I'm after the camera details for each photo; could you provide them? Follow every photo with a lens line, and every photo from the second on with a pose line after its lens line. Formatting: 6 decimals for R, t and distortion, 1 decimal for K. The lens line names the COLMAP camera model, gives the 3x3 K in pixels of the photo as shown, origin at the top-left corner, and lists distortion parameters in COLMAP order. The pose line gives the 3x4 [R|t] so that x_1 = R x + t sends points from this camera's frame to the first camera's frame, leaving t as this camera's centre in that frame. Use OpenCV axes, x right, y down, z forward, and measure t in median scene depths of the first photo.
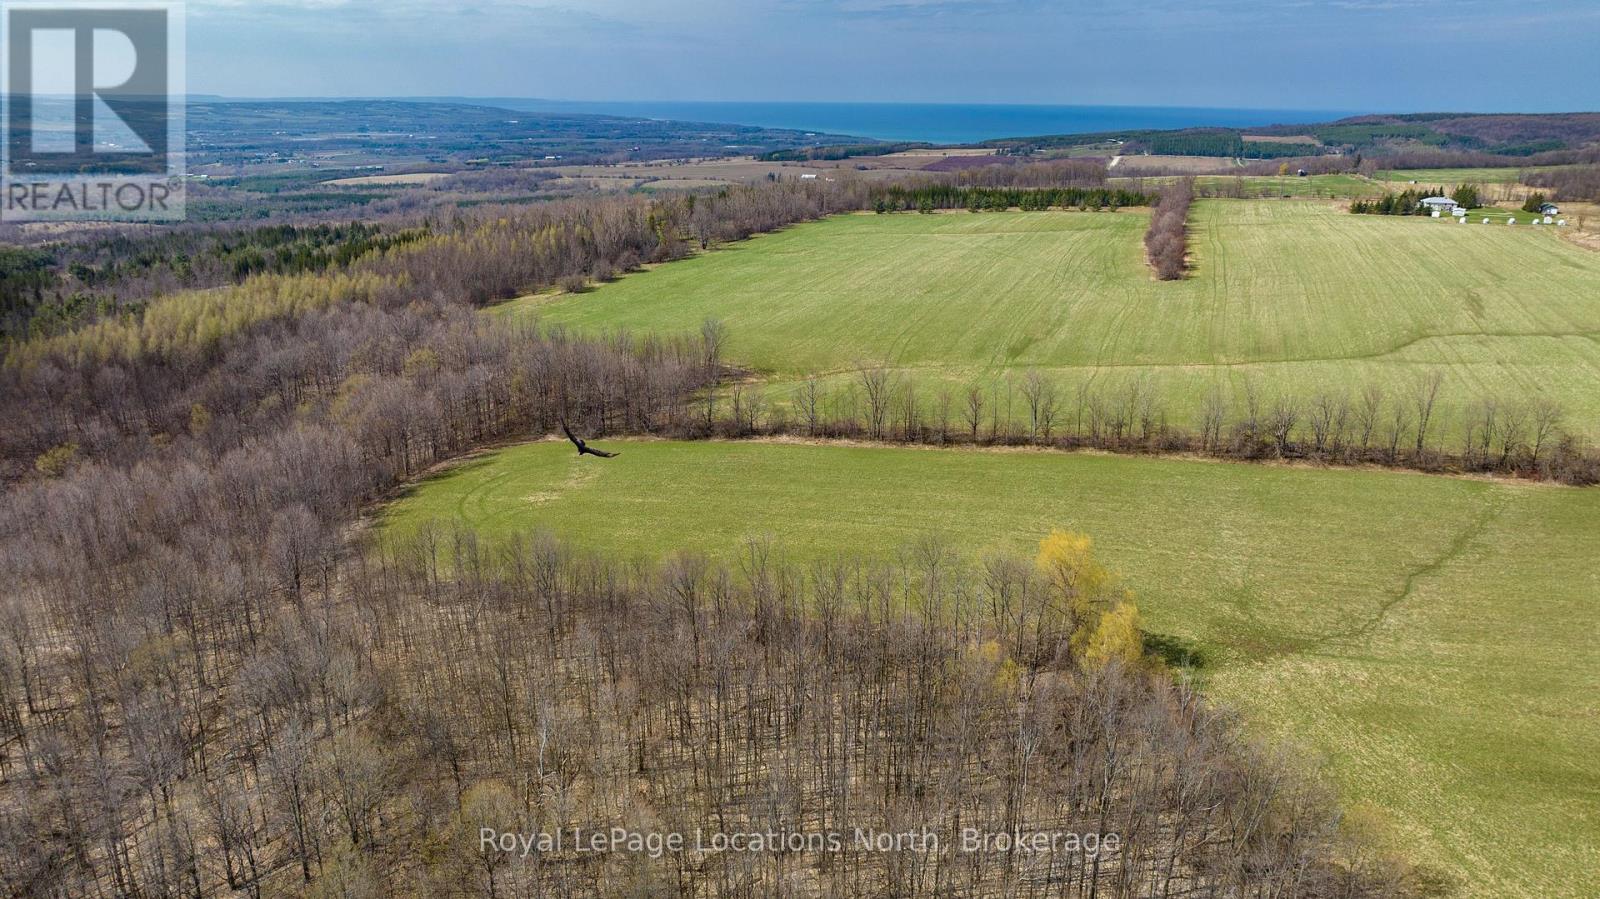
lens RADIAL K [[1147.8, 0, 793.7], [0, 1147.8, 470.2], [0, 0, 1]] dist [-0.019383, 0.009498]
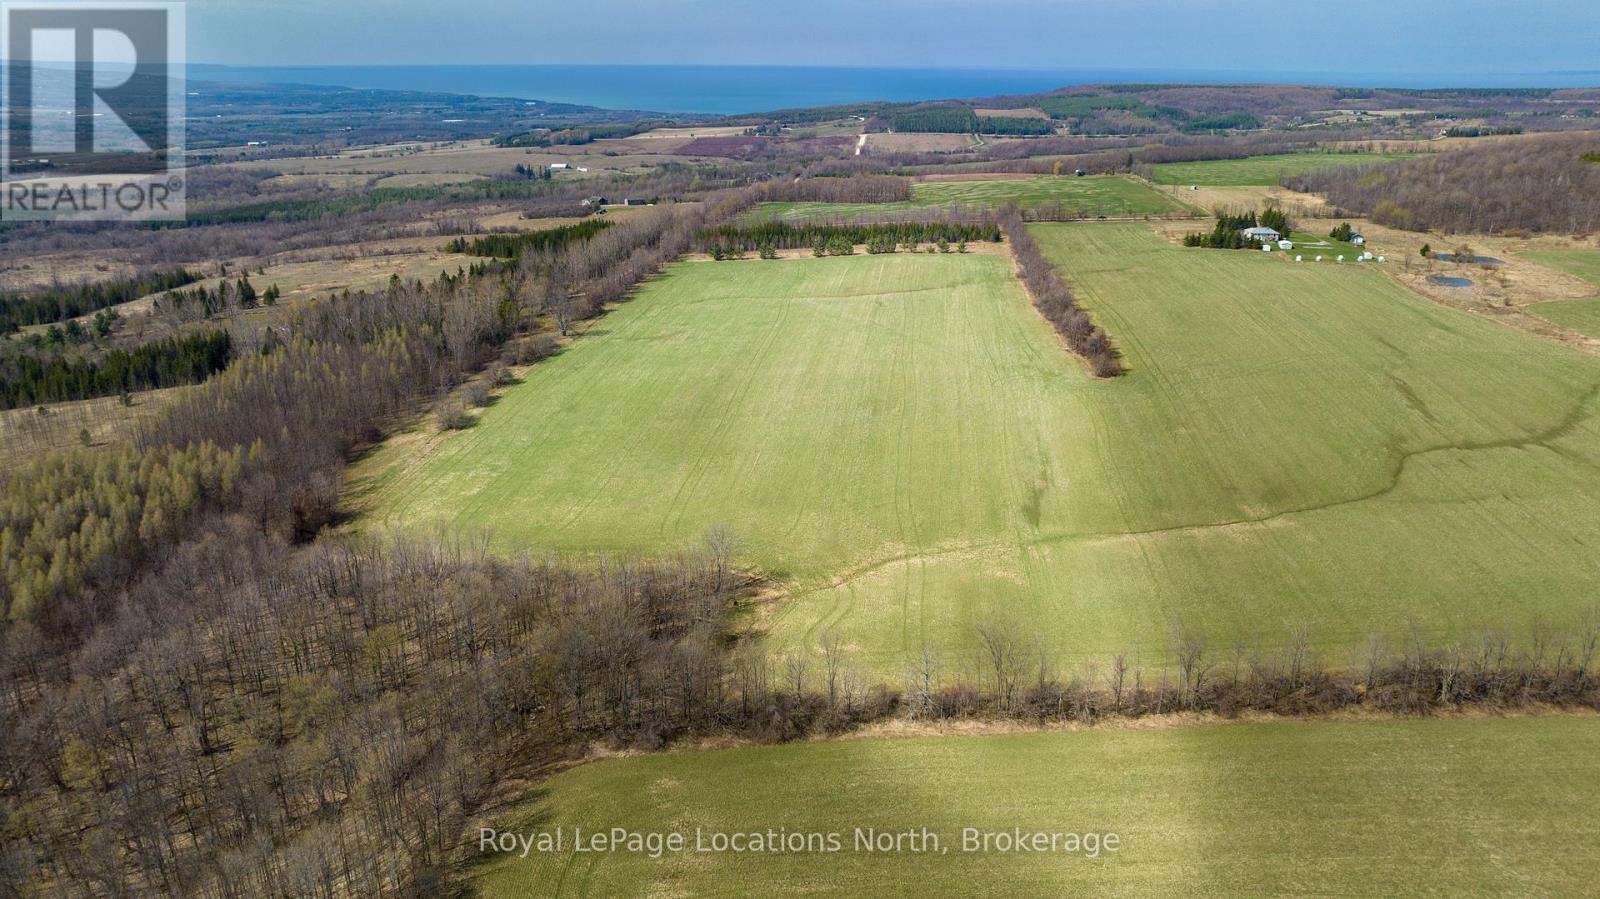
lens RADIAL K [[1147.8, 0, 793.7], [0, 1147.8, 470.2], [0, 0, 1]] dist [-0.019383, 0.009498]
pose [[0.971107, -0.084441, 0.223207, -0.173395], [0.076747, 0.996125, 0.042941, -0.175206], [-0.225969, -0.024570, 0.973825, 0.145918]]
